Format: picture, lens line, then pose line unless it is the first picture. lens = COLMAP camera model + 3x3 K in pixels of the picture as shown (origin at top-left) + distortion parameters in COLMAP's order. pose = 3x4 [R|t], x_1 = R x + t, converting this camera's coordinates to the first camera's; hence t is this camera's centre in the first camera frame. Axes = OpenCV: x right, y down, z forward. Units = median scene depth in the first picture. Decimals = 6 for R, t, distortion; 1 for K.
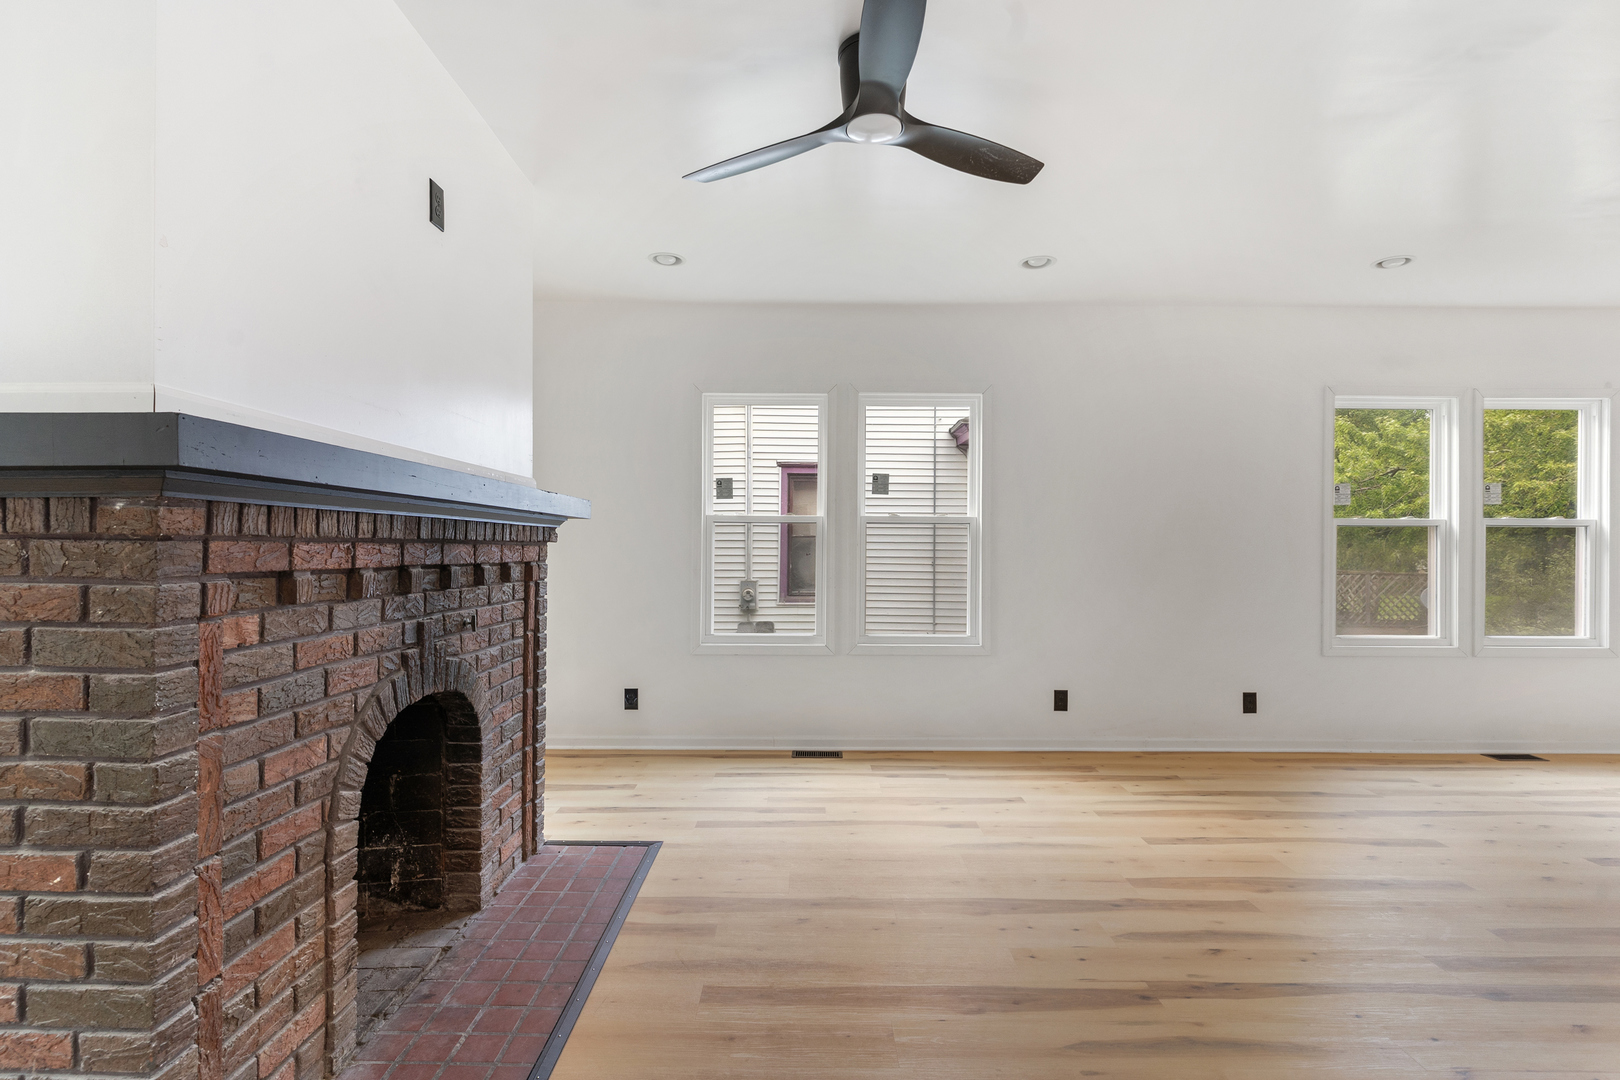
lens RADIAL K [[783.2, 0, 815.6], [0, 783.2, 548.2], [0, 0, 1]] dist [0.001750, 0.000405]
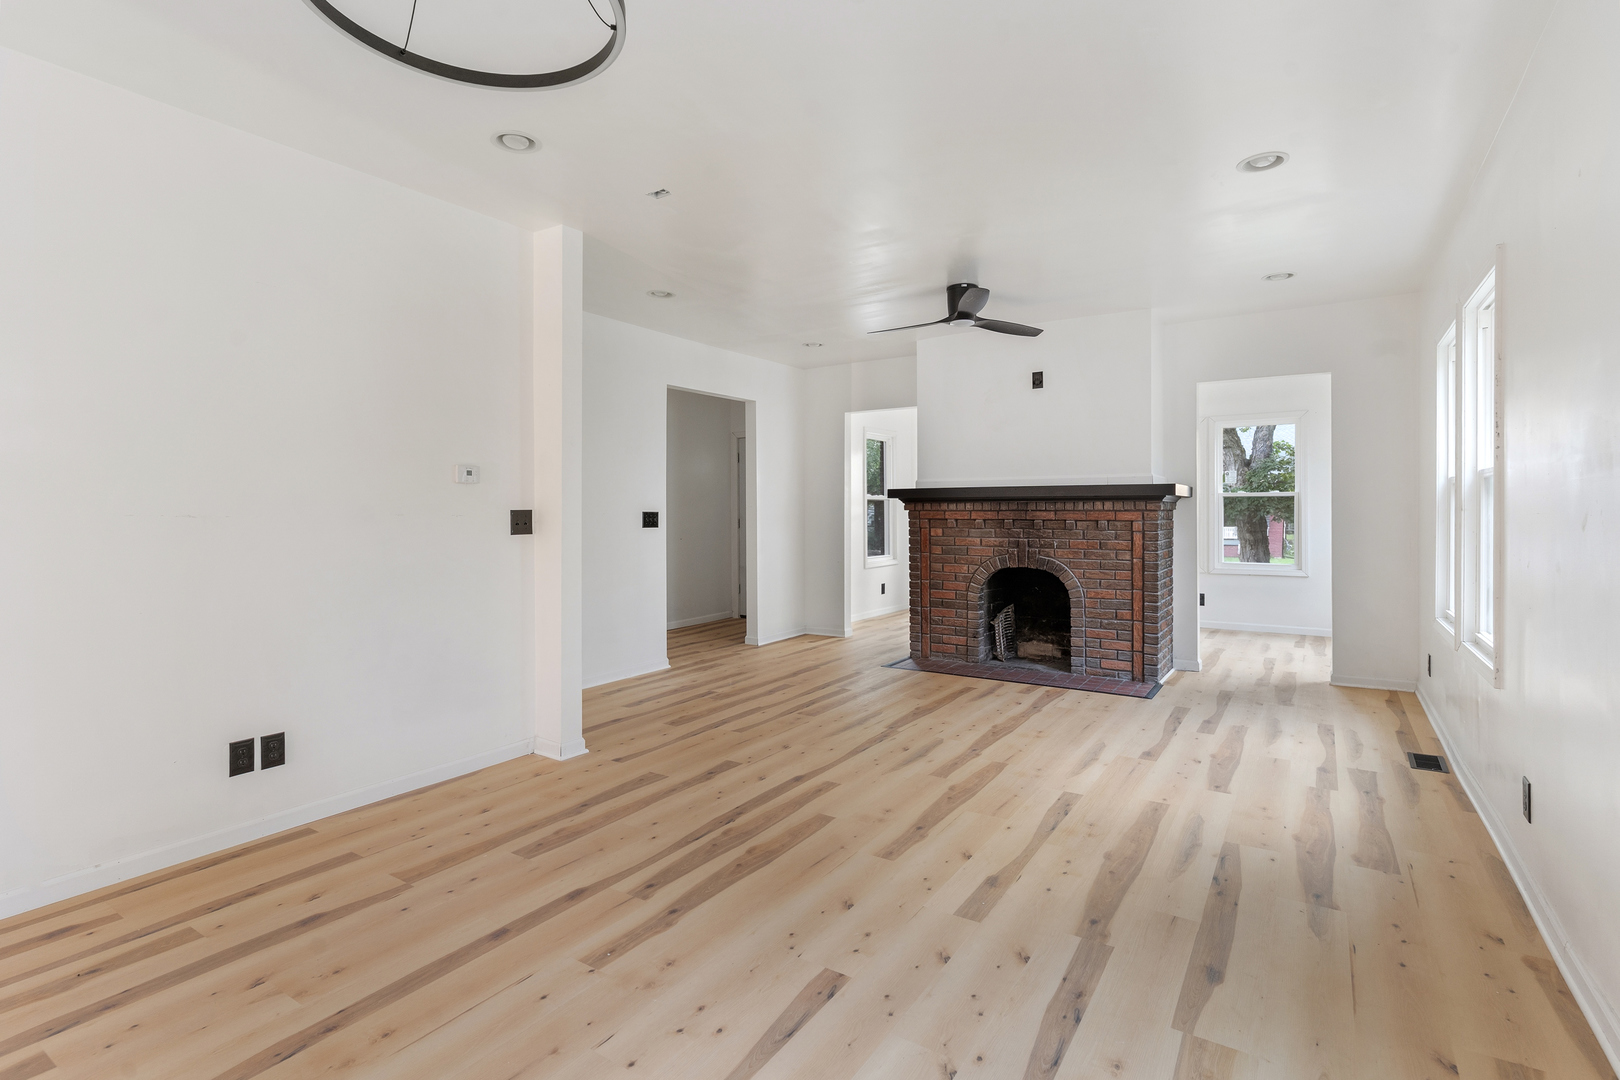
lens RADIAL K [[783.2, 0, 803.7], [0, 783.2, 537.1], [0, 0, 1]] dist [0.001750, 0.000405]
pose [[-0.552075, 0.031302, -0.833207, 2.124653], [0.004299, 0.999389, 0.034697, -0.011858], [0.833783, 0.015573, -0.551872, 1.820258]]
